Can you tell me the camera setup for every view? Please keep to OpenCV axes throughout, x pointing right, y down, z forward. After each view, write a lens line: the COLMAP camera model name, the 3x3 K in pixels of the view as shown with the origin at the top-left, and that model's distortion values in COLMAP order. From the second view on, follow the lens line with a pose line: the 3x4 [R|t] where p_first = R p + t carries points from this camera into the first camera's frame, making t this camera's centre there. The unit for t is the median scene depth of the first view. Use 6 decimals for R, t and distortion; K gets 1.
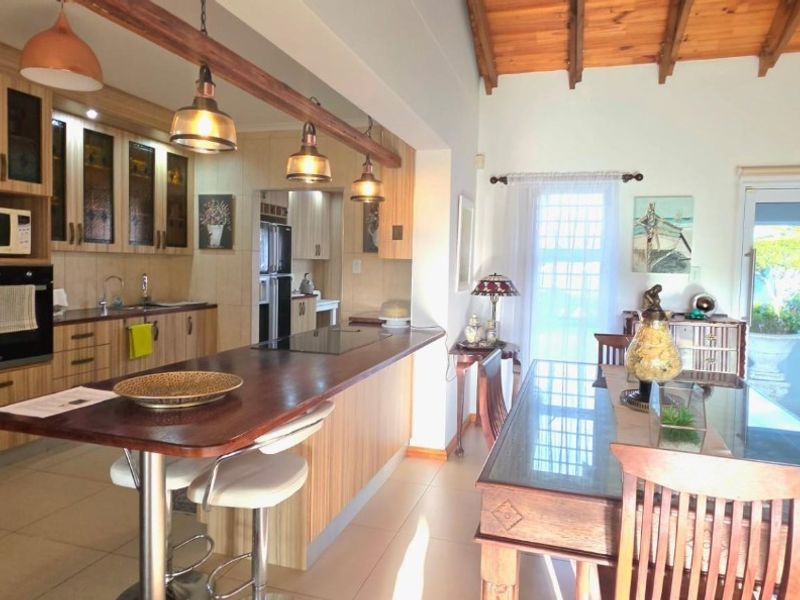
lens RADIAL K [[523.2, 0, 417.1], [0, 523.2, 288.8], [0, 0, 1]] dist [0.011723, -0.000352]
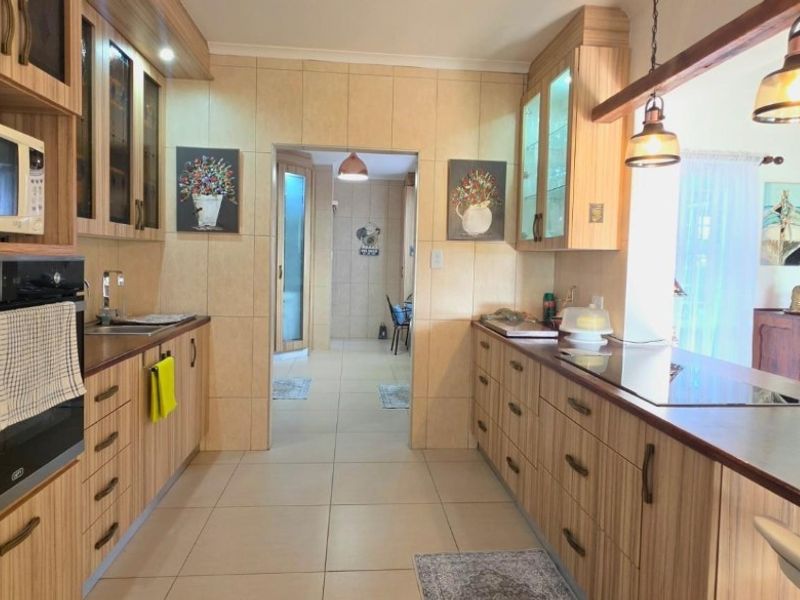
lens RADIAL K [[533.0, 0, 399.3], [0, 533.0, 286.7], [0, 0, 1]] dist [0.007568, 0.001179]
pose [[0.928773, -0.019983, 0.370110, -0.473927], [0.014859, 0.999750, 0.016689, -0.017813], [-0.370351, -0.010000, 0.928838, 0.340058]]
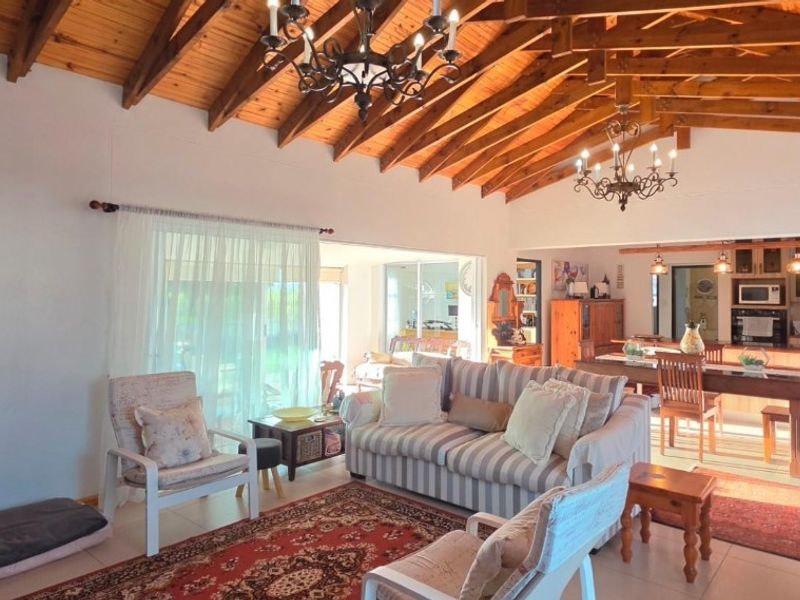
lens RADIAL K [[542.5, 0, 410.1], [0, 542.5, 279.8], [0, 0, 1]] dist [0.007223, -0.001439]
pose [[-0.409743, -0.047115, -0.910983, 1.567165], [-0.059008, 0.997943, -0.025072, -0.013458], [0.910290, 0.043482, -0.411680, 0.395919]]
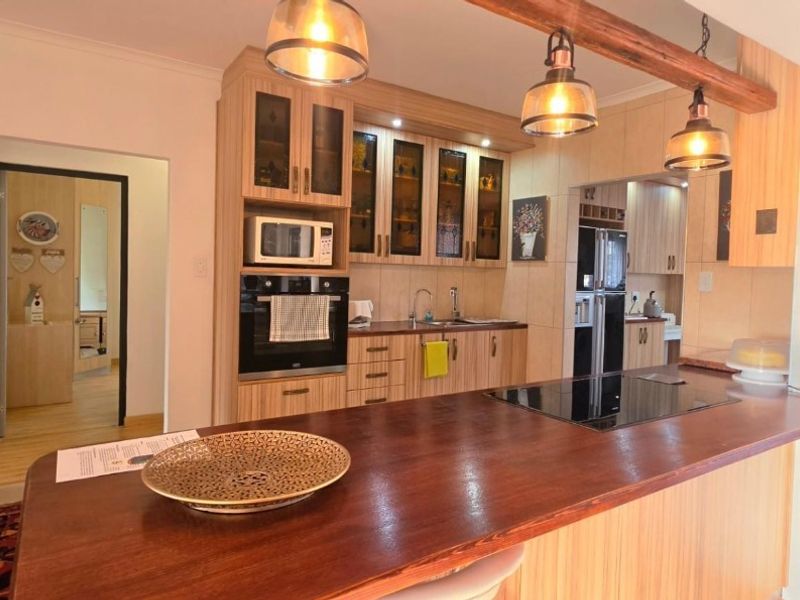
lens RADIAL K [[523.2, 0, 417.1], [0, 523.2, 288.8], [0, 0, 1]] dist [0.011723, -0.000352]
pose [[0.773858, 0.017157, -0.633126, 0.027617], [-0.039288, 0.999008, -0.020949, -0.004200], [0.632139, 0.041085, 0.773765, 0.247514]]
